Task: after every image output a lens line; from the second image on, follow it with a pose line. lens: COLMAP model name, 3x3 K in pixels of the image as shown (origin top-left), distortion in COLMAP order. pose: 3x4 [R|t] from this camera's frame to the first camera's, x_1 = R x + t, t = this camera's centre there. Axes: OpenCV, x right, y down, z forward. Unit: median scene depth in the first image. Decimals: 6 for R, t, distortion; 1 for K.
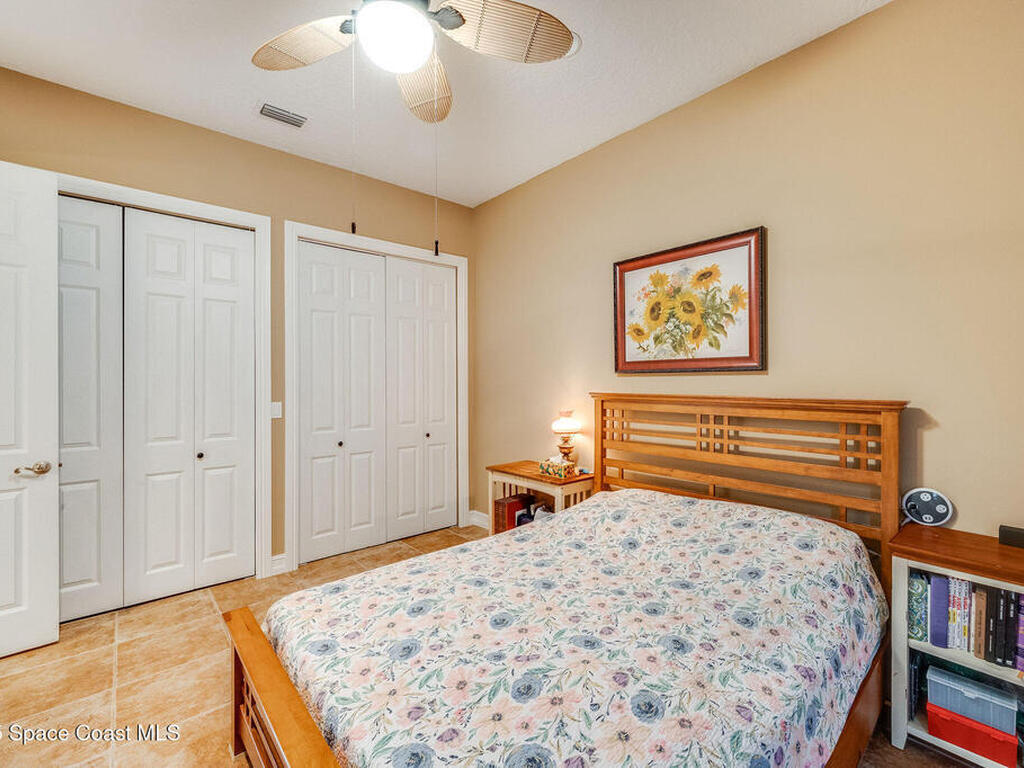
lens RADIAL K [[455.8, 0, 517.8], [0, 455.8, 380.0], [0, 0, 1]] dist [0.000362, 0.000156]
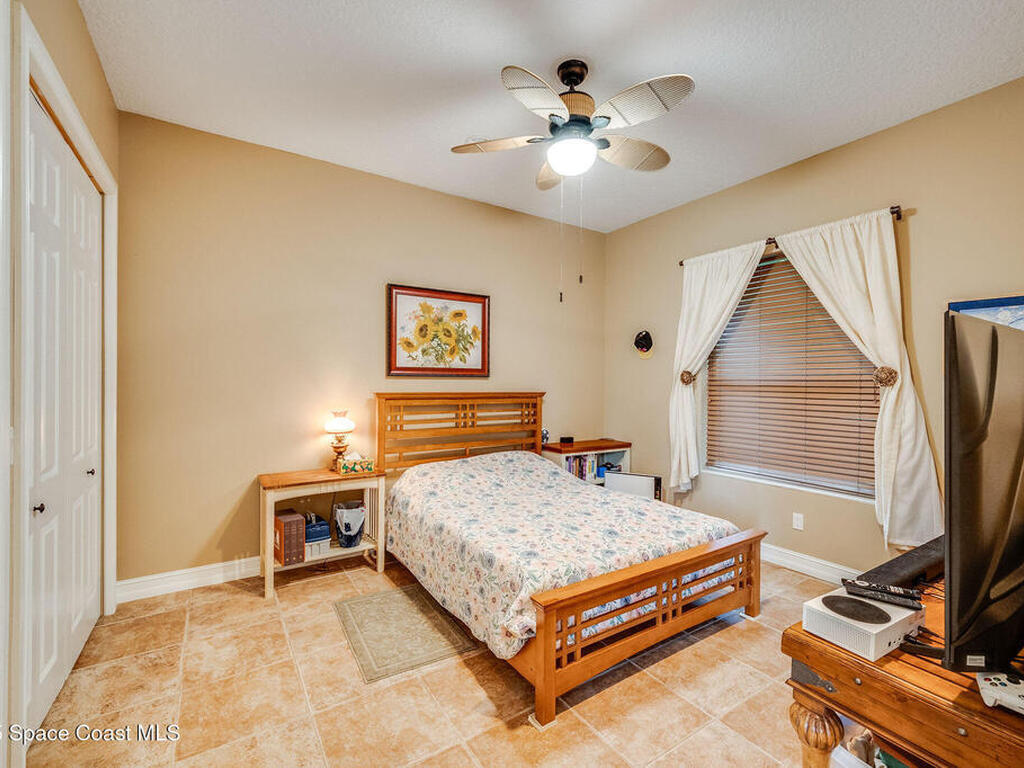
lens RADIAL K [[455.8, 0, 517.8], [0, 455.8, 380.0], [0, 0, 1]] dist [0.000362, 0.000156]
pose [[0.136696, 0.009381, 0.990569, -1.054708], [-0.008428, 0.999930, -0.008307, 0.003085], [-0.990577, -0.007213, 0.136765, 0.568772]]
